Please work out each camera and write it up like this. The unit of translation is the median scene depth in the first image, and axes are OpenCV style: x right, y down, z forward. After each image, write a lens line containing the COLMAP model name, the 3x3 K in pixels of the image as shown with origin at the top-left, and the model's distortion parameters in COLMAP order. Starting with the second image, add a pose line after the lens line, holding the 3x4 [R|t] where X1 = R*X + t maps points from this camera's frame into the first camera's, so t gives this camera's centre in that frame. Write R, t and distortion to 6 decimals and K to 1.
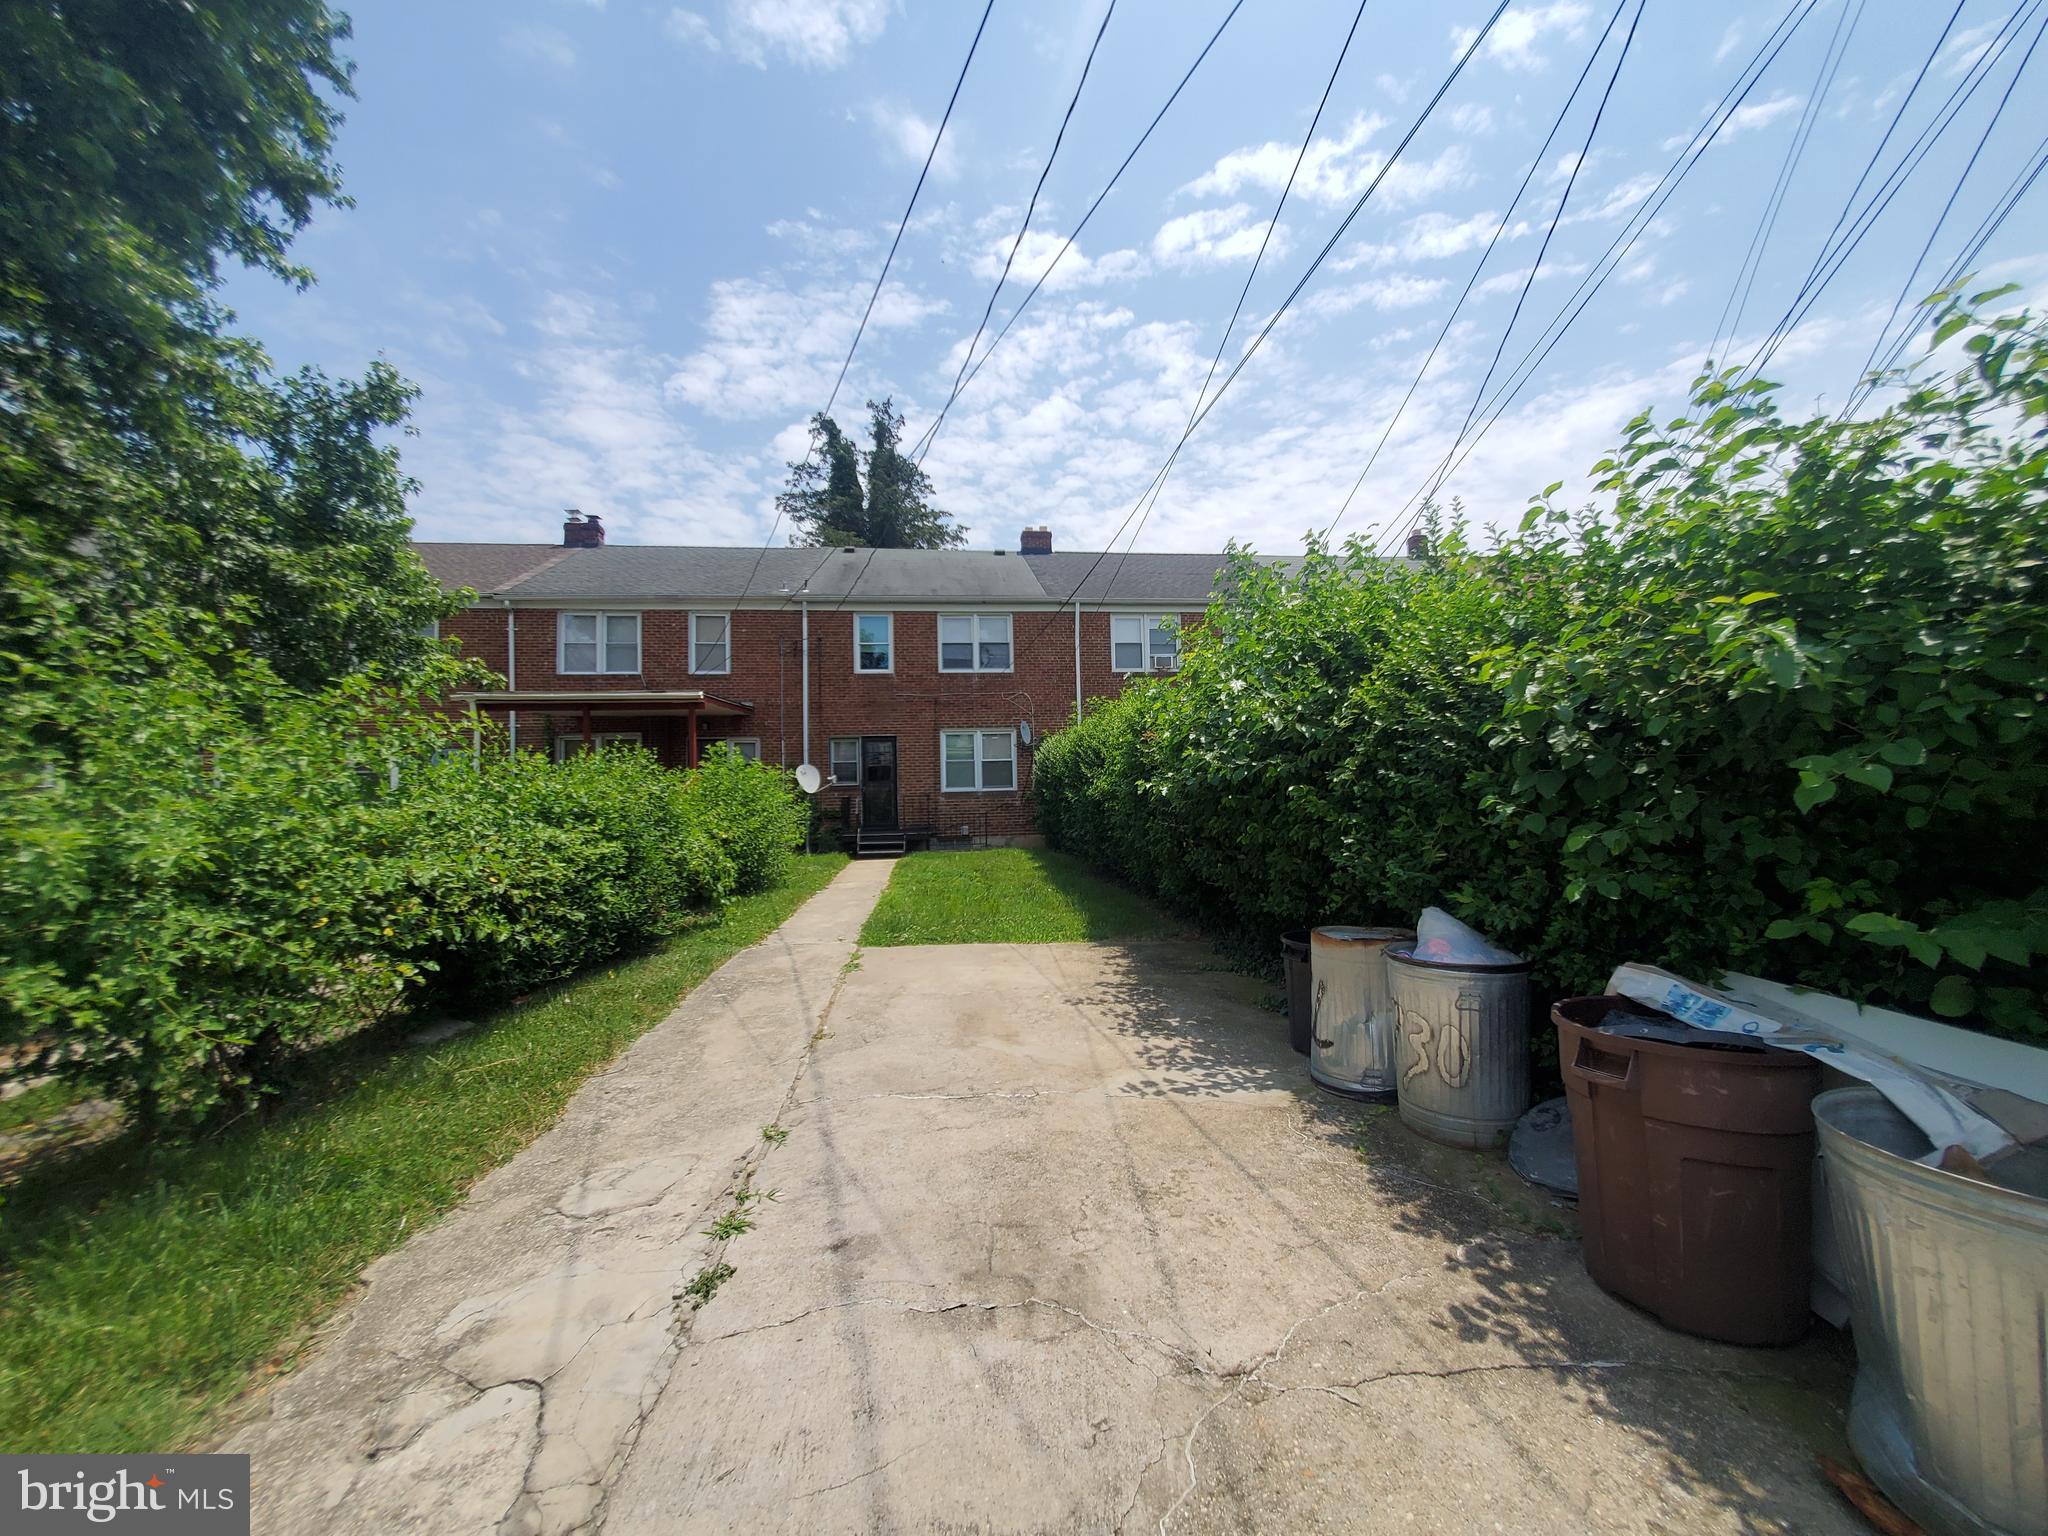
lens RADIAL K [[812.4, 0, 1023.1], [0, 812.4, 768.9], [0, 0, 1]] dist [0.002303, 0.000303]
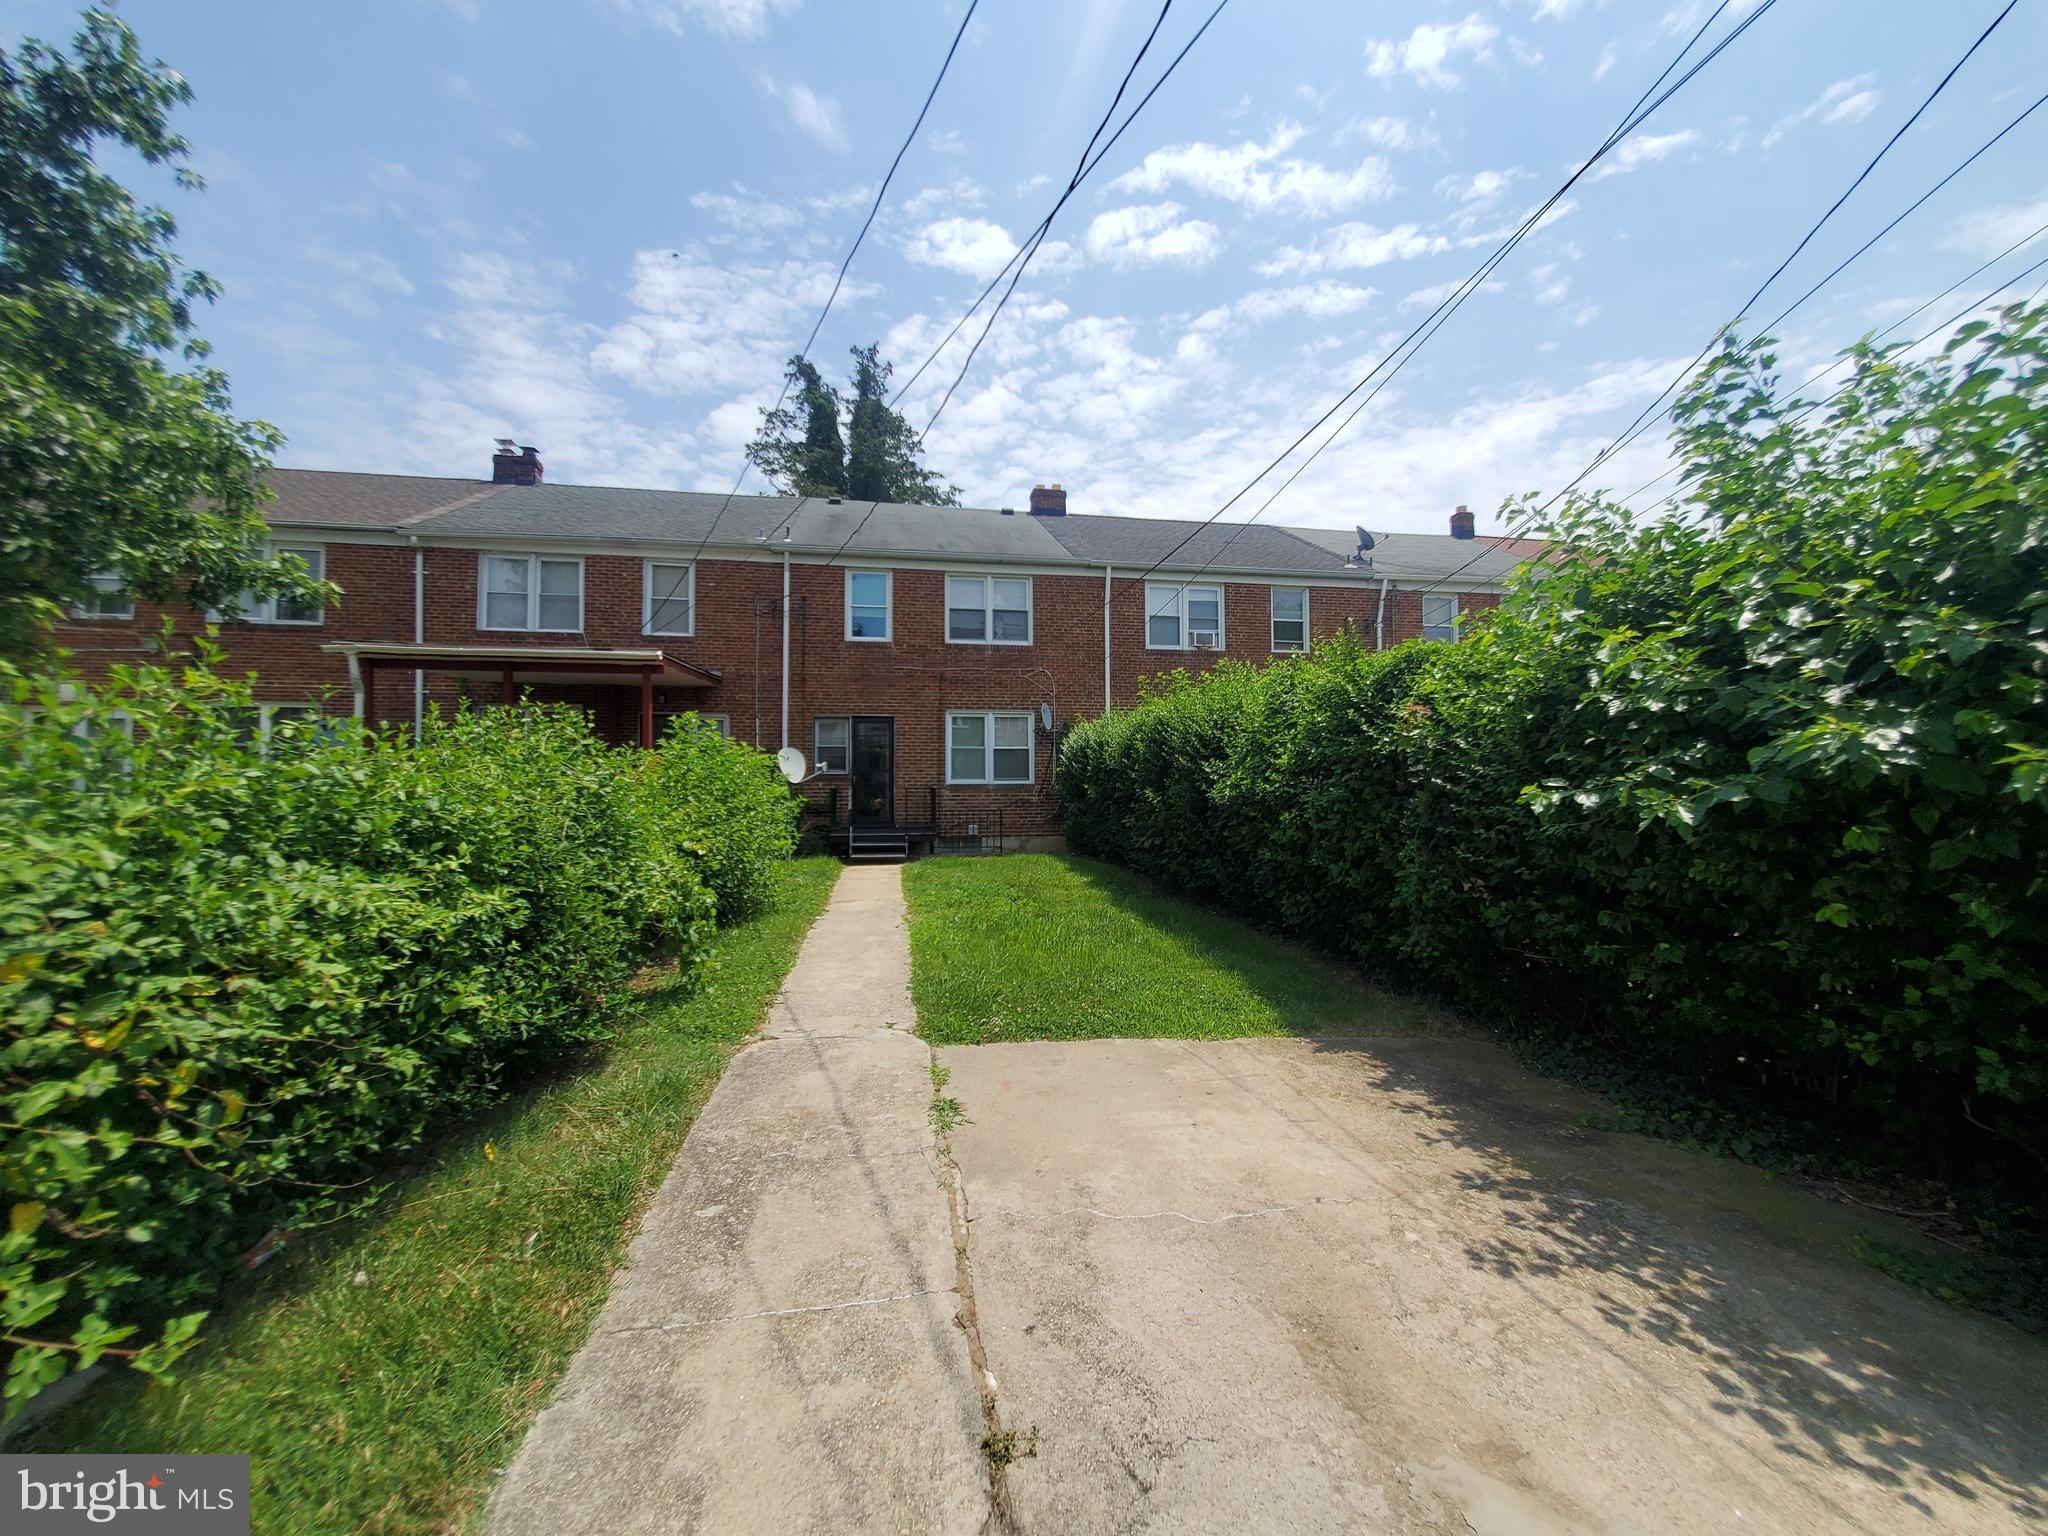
lens RADIAL K [[812.4, 0, 1025.0], [0, 812.4, 766.4], [0, 0, 1]] dist [0.002303, 0.000303]
pose [[0.998250, 0.022020, 0.054875, -0.064521], [-0.022500, 0.999714, 0.008140, 0.001283], [-0.054680, -0.009360, 0.998460, 0.149388]]
